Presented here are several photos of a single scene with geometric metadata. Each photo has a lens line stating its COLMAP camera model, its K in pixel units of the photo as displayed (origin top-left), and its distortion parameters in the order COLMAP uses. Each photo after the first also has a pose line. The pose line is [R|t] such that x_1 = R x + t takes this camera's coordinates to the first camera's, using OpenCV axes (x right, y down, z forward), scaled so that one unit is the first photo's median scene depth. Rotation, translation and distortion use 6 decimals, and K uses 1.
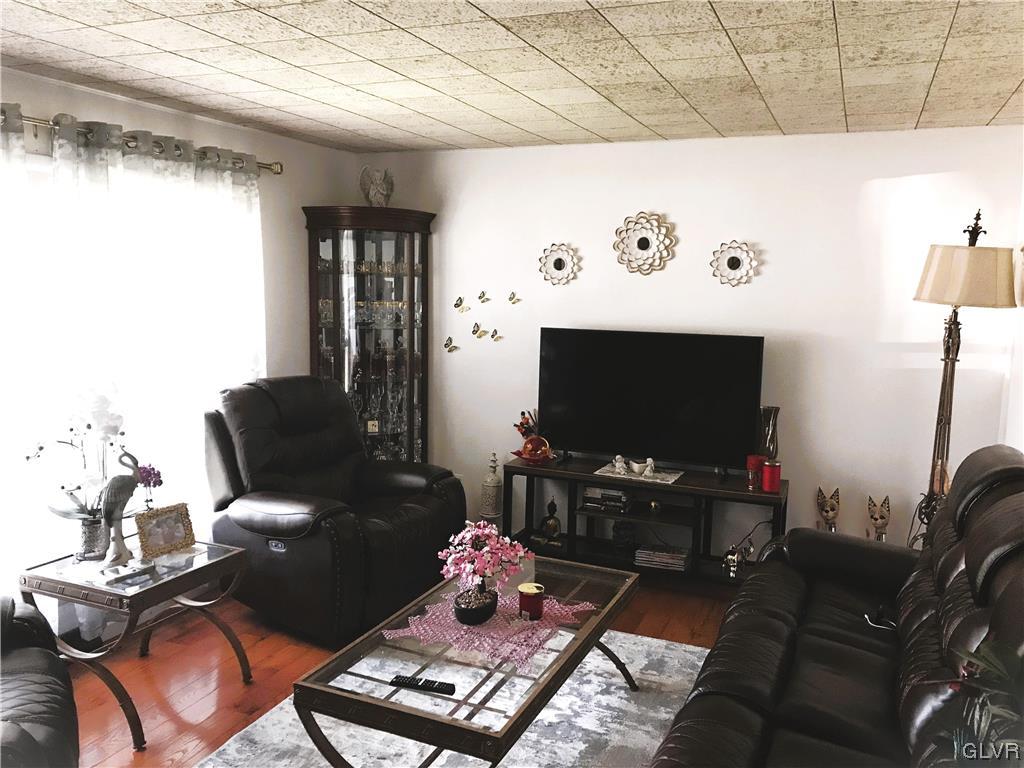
lens RADIAL K [[837.0, 0, 506.6], [0, 837.0, 391.2], [0, 0, 1]] dist [0.038695, -0.047275]
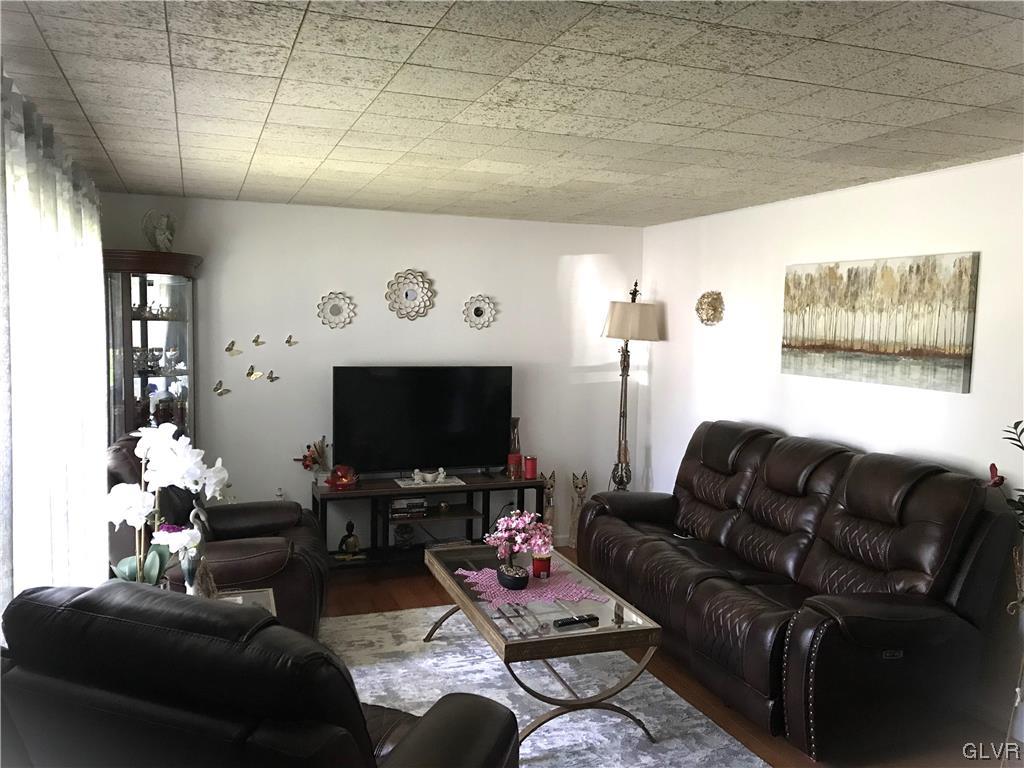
lens RADIAL K [[837.0, 0, 507.2], [0, 837.0, 383.8], [0, 0, 1]] dist [0.038695, -0.047275]
pose [[0.716888, -0.055552, 0.694971, -0.602102], [0.094532, 0.995360, -0.017951, -0.011763], [-0.690749, 0.078566, 0.718813, 0.034552]]
